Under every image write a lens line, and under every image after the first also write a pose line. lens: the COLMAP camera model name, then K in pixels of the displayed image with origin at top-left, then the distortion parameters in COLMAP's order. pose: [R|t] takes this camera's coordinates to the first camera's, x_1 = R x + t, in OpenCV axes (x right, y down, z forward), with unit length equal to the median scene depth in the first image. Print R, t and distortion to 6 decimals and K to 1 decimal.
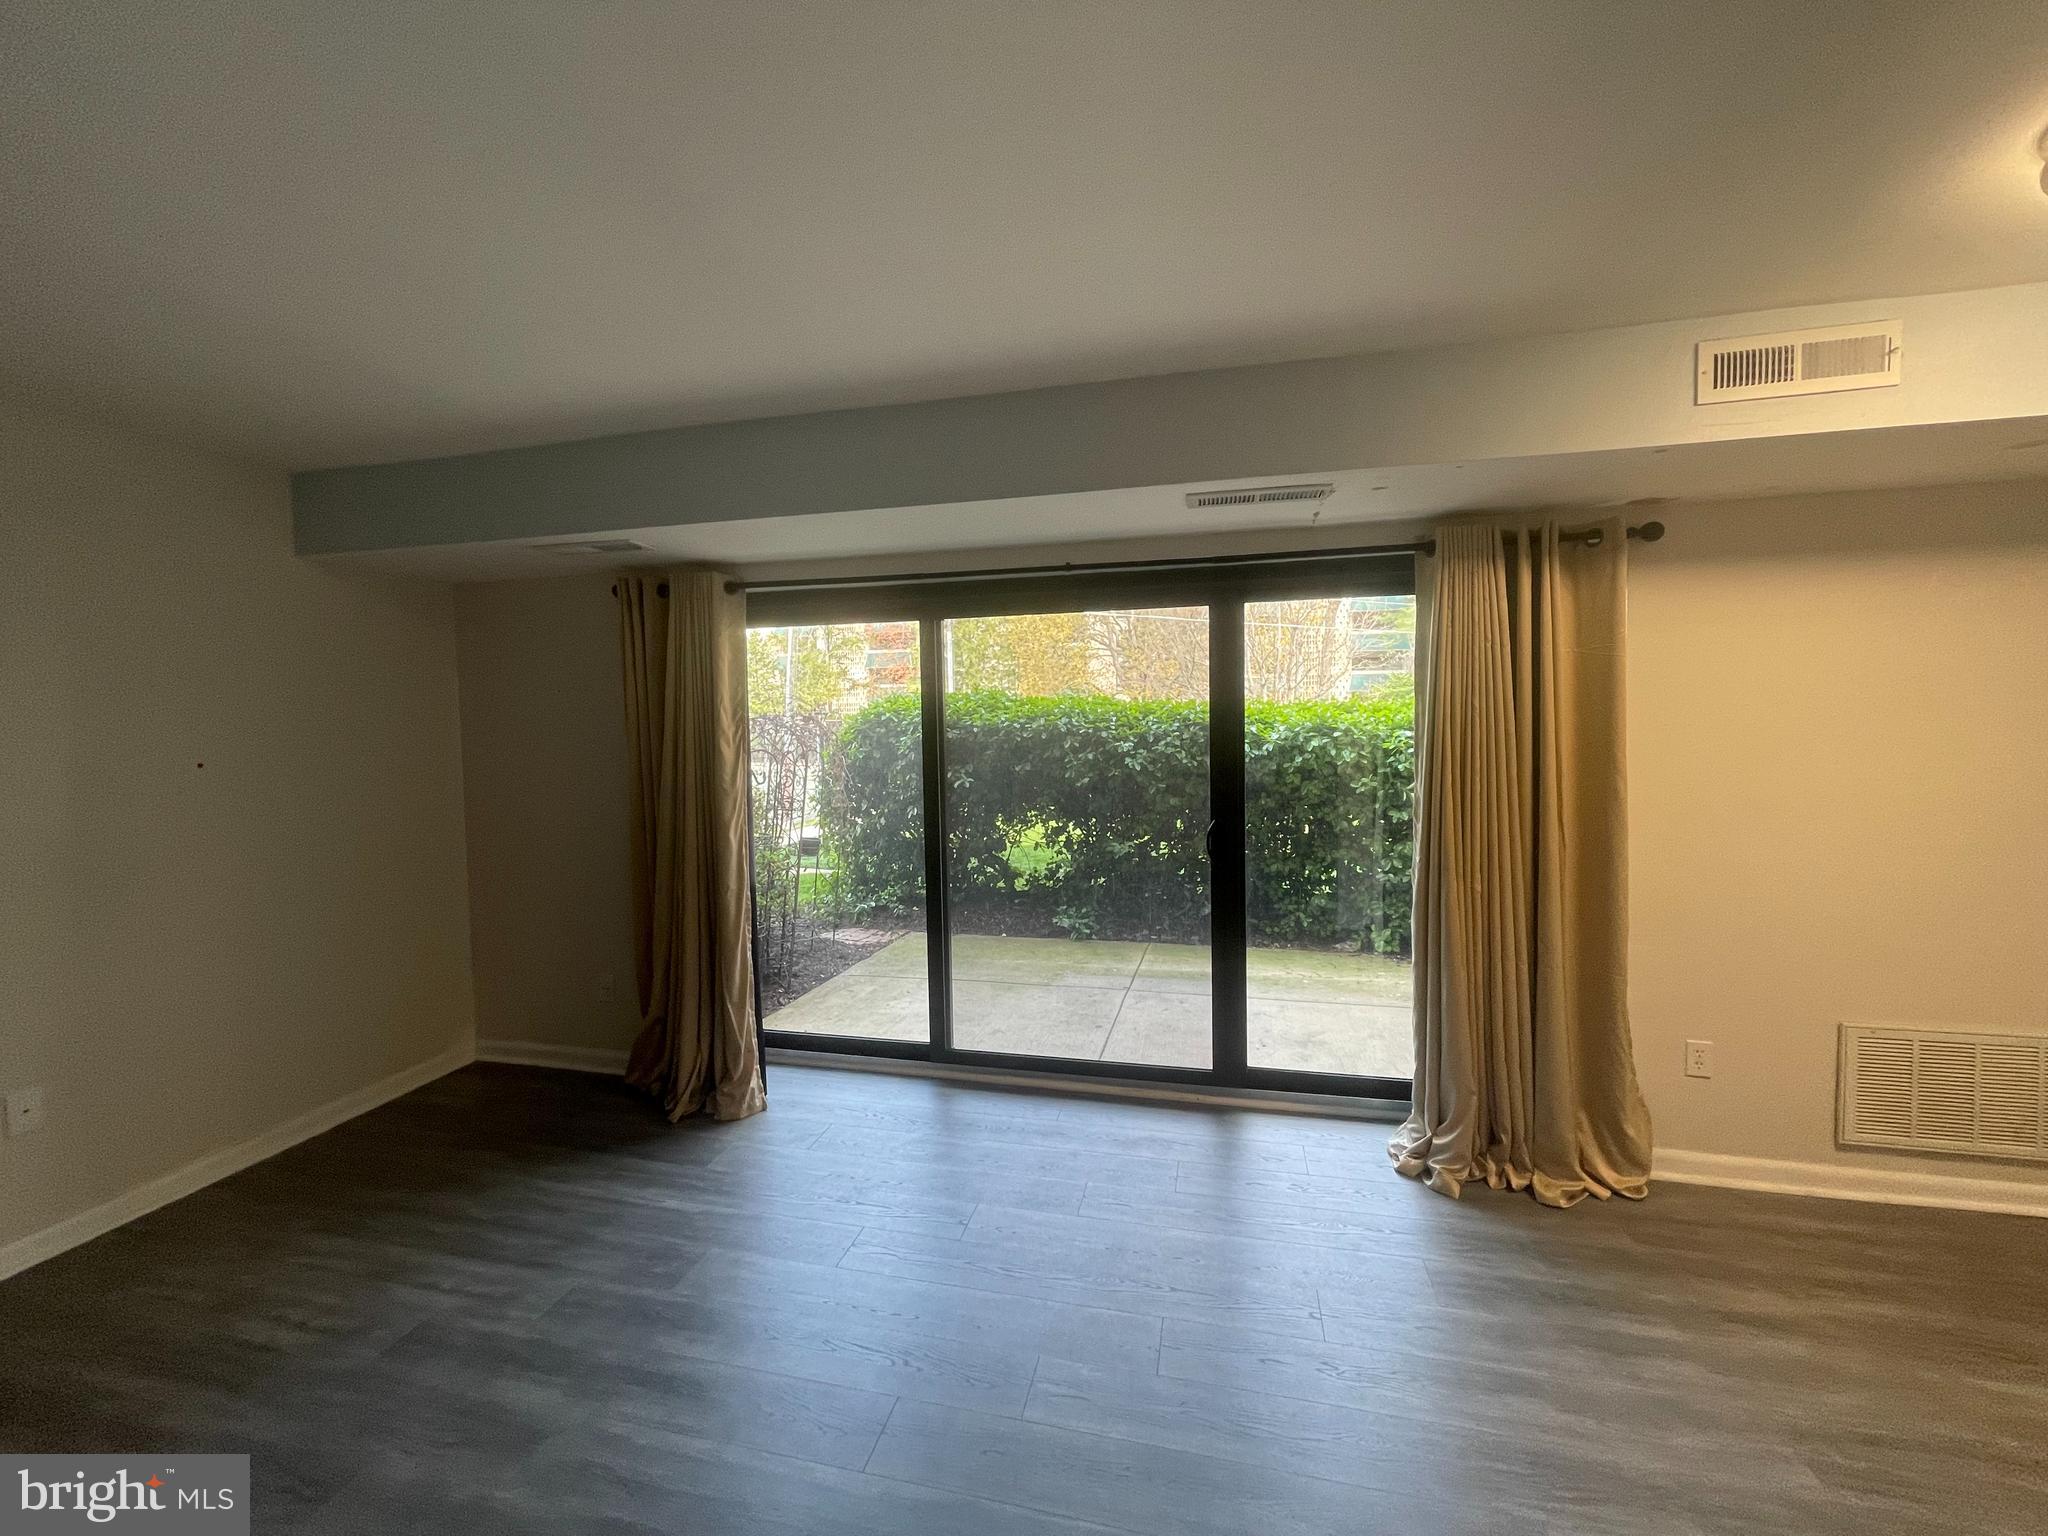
lens RADIAL K [[826.1, 0, 1019.9], [0, 826.1, 766.0], [0, 0, 1]] dist [-0.000924, 0.000376]
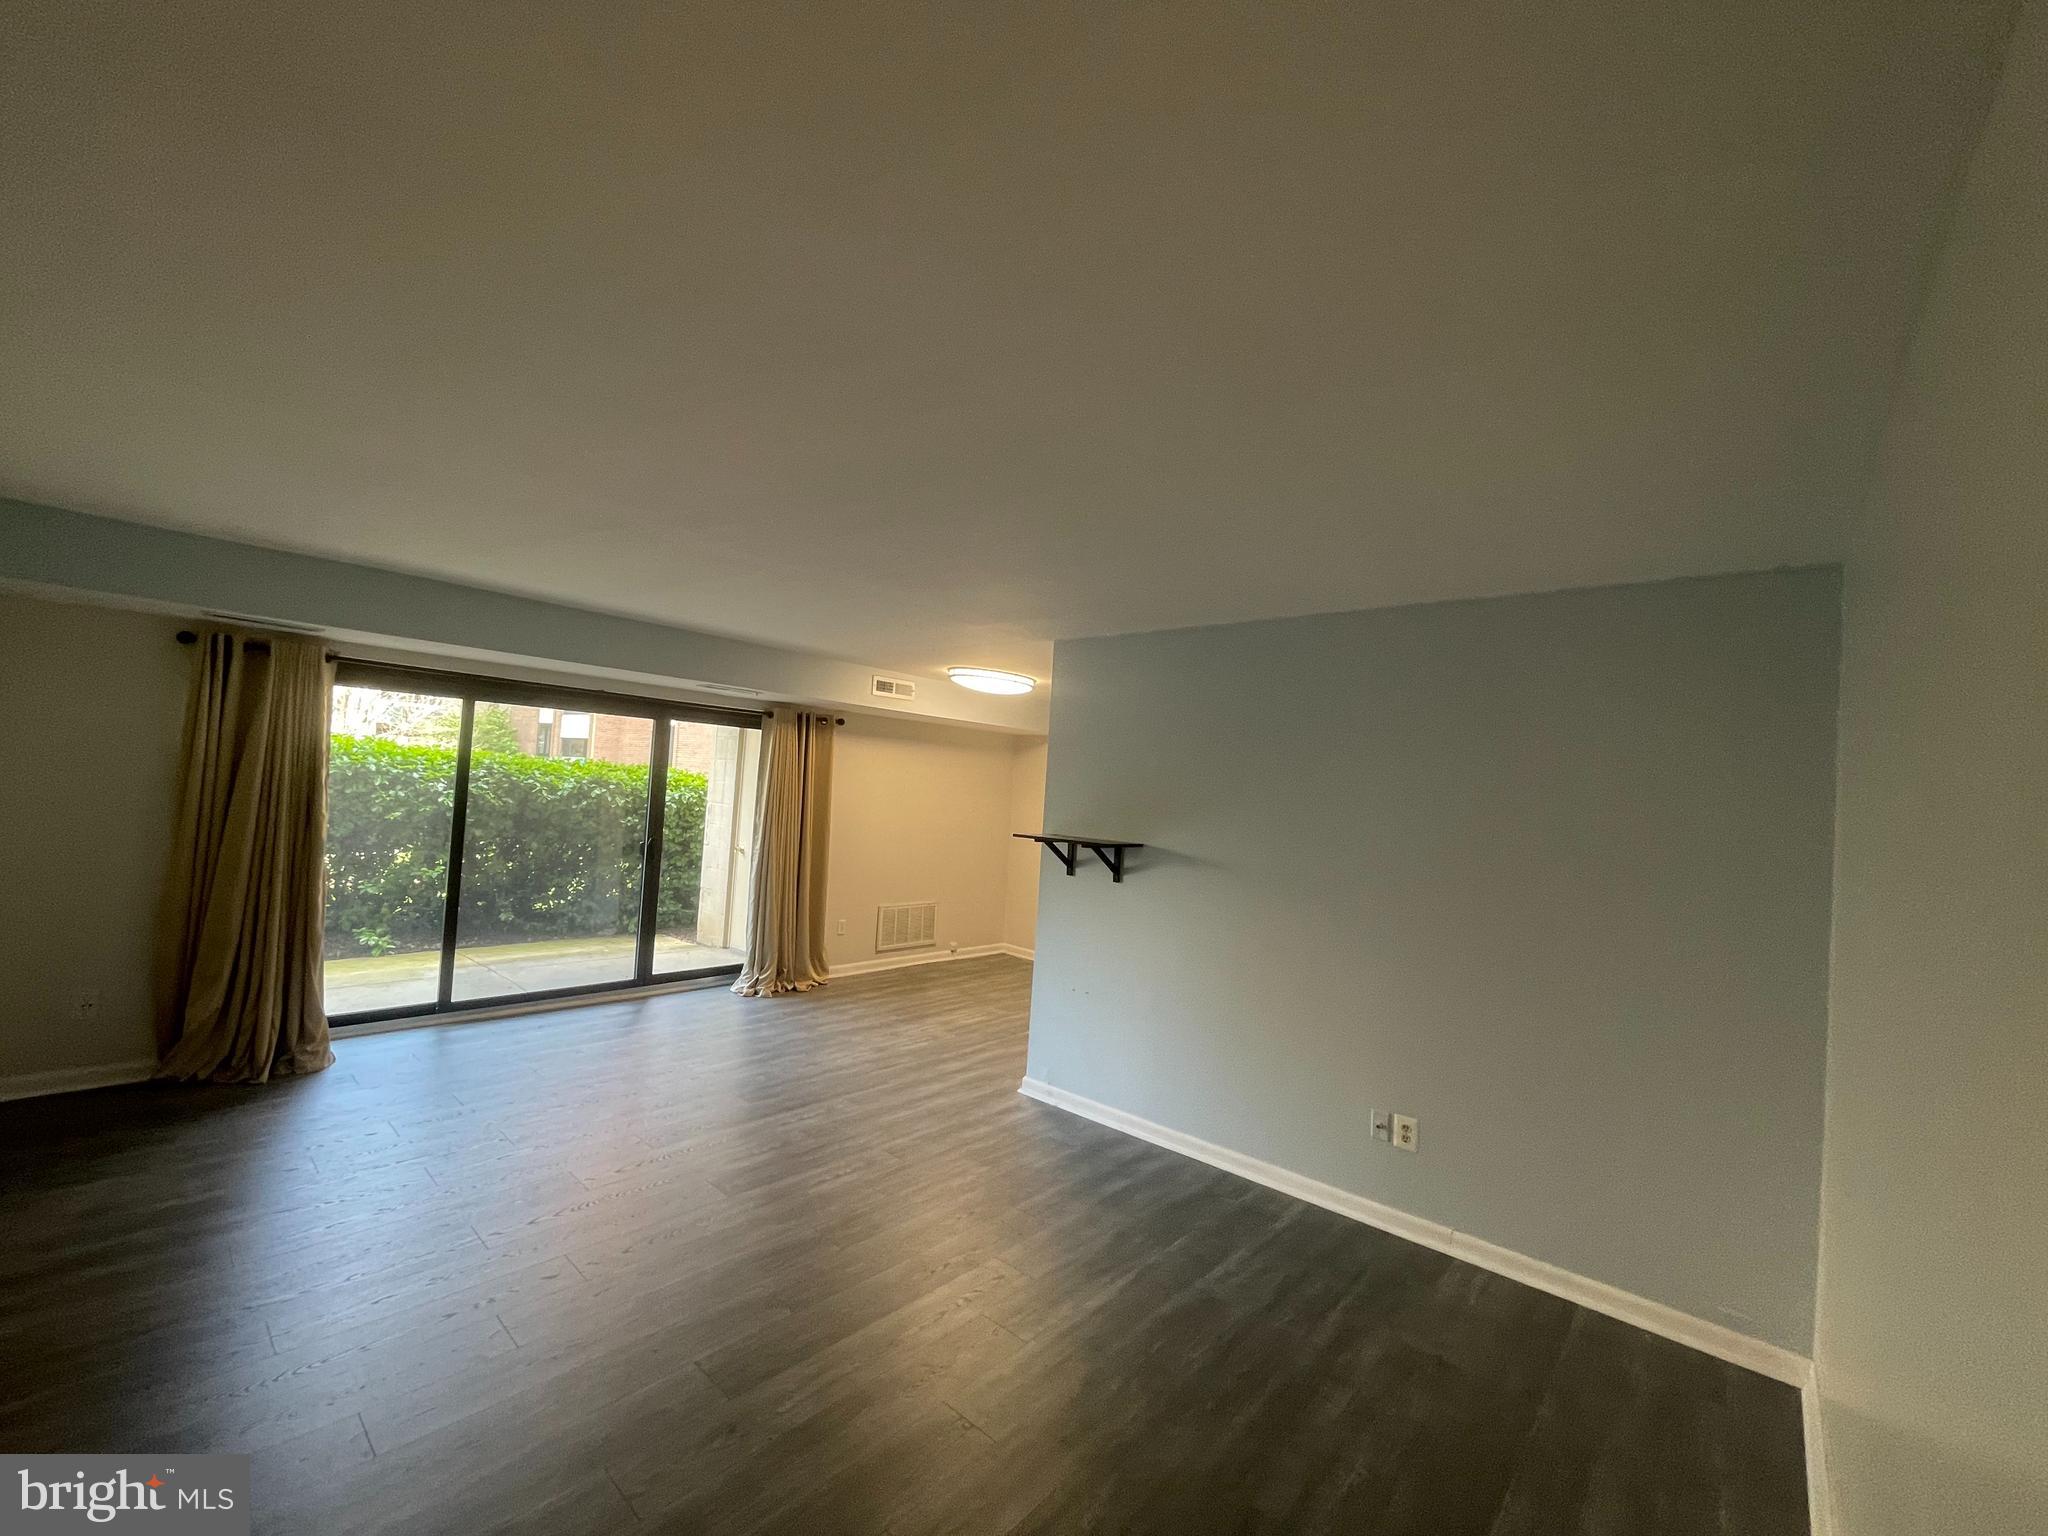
lens RADIAL K [[826.1, 0, 1022.6], [0, 826.1, 763.3], [0, 0, 1]] dist [-0.000924, 0.000376]
pose [[0.467162, 0.076016, 0.880898, -0.966695], [-0.023210, 0.997008, -0.073726, 0.019800], [-0.883867, 0.013996, 0.467528, -0.559576]]
